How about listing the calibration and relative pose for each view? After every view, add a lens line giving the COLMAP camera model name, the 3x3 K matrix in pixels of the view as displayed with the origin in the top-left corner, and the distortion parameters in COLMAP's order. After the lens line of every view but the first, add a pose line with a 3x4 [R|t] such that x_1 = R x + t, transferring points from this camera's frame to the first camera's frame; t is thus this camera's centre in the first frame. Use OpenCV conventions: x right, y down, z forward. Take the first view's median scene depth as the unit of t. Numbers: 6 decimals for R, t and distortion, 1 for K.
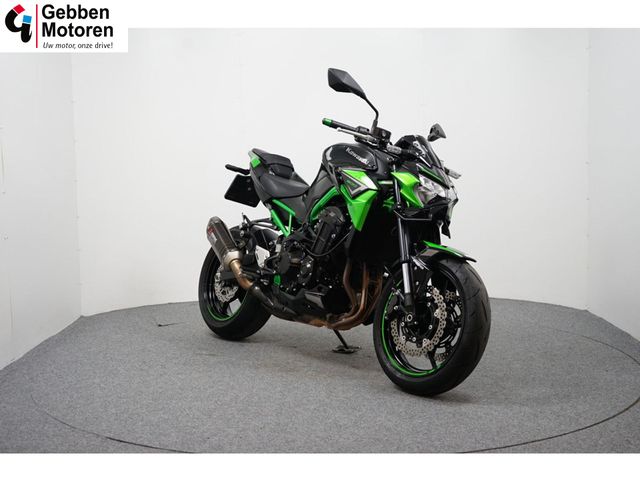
lens RADIAL K [[897.8, 0, 320.2], [0, 897.8, 239.5], [0, 0, 1]] dist [-0.076226, 0.000000]
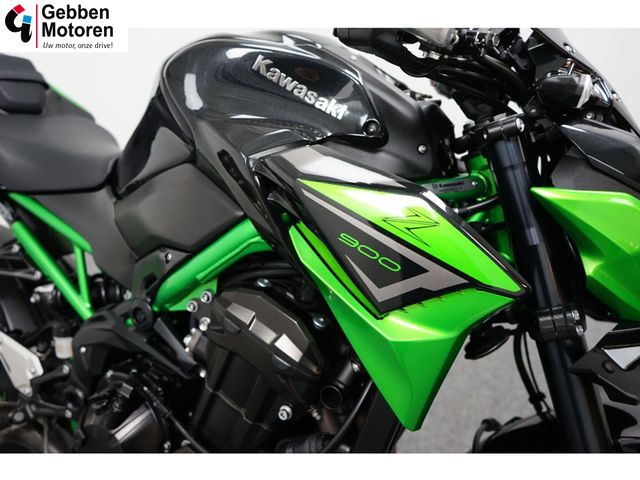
lens RADIAL K [[484.5, 0, 319.6], [0, 484.5, 240.1], [0, 0, 1]] dist [0.013404, 0.000332]
pose [[0.901603, -0.201622, 0.382703, -0.021899], [0.049782, 0.927213, 0.371210, -0.109272], [-0.429691, -0.315632, 0.846015, 0.887497]]
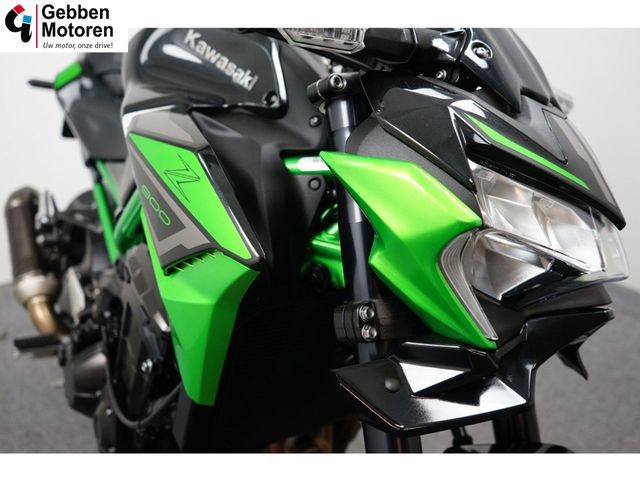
lens RADIAL K [[484.5, 0, 314.9], [0, 484.5, 241.3], [0, 0, 1]] dist [0.013404, 0.000332]
pose [[0.997982, -0.059579, -0.021972, 0.076420], [0.063467, 0.947234, 0.314197, -0.088009], [0.002093, -0.314957, 0.949104, 0.865755]]
